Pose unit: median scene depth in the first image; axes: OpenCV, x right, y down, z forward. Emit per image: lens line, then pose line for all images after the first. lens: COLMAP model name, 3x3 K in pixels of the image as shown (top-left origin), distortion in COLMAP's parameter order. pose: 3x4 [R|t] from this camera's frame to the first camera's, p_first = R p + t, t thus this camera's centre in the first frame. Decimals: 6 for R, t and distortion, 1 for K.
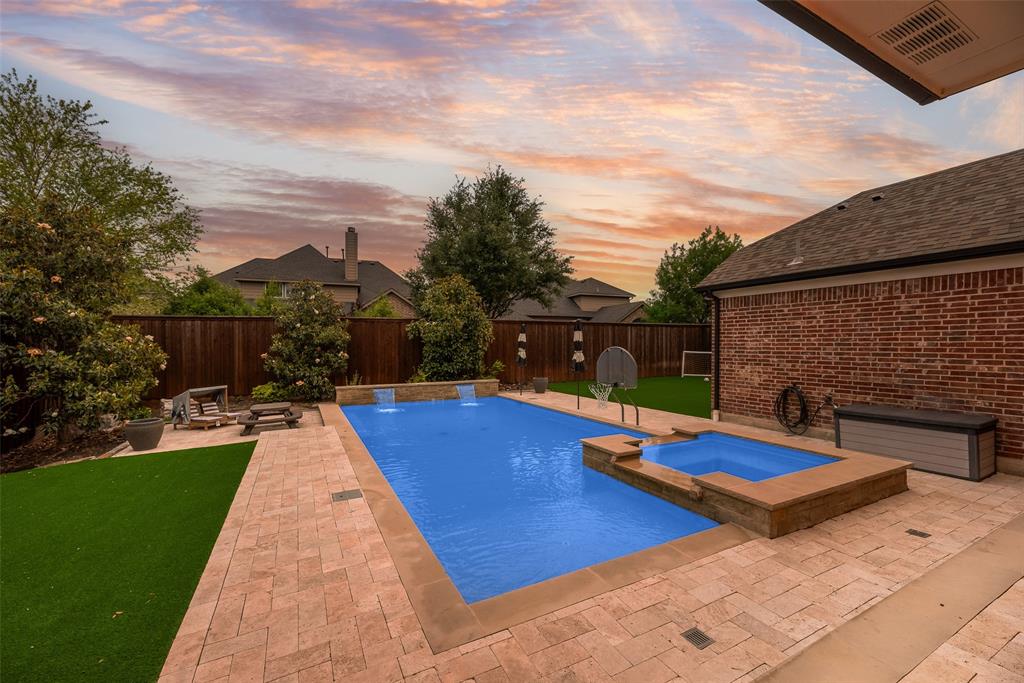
lens RADIAL K [[410.3, 0, 509.5], [0, 410.3, 345.0], [0, 0, 1]] dist [-0.000315, 0.000388]
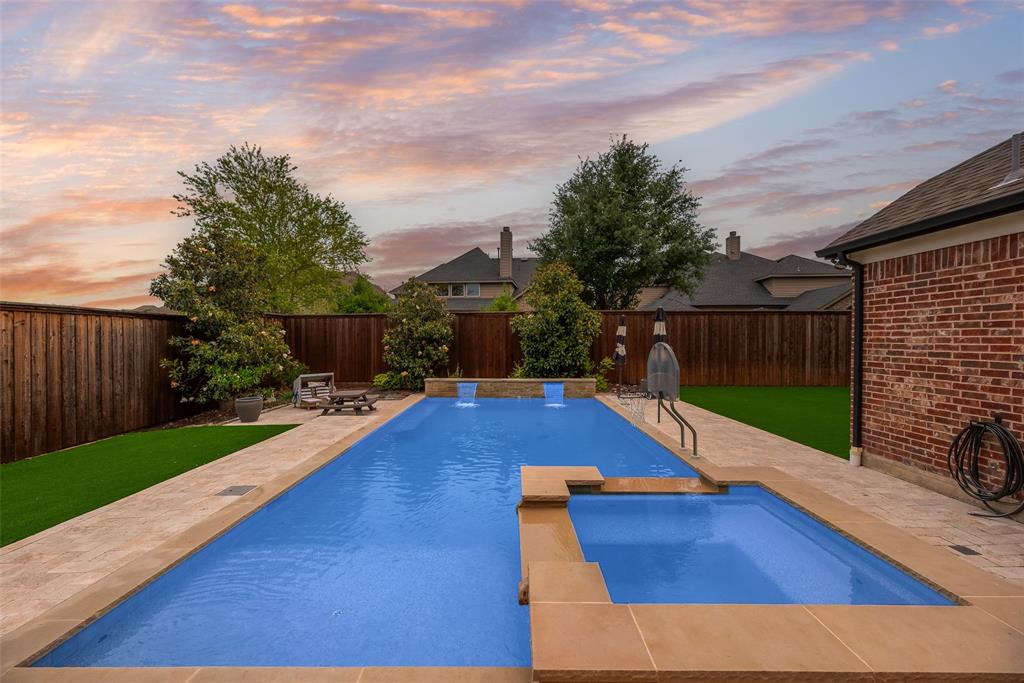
lens RADIAL K [[410.3, 0, 511.8], [0, 410.3, 338.3], [0, 0, 1]] dist [-0.000315, 0.000388]
pose [[0.887939, 0.003524, -0.459947, 0.322034], [-0.004810, 0.999987, -0.001625, -0.000369], [0.459936, 0.003656, 0.887945, 0.214767]]
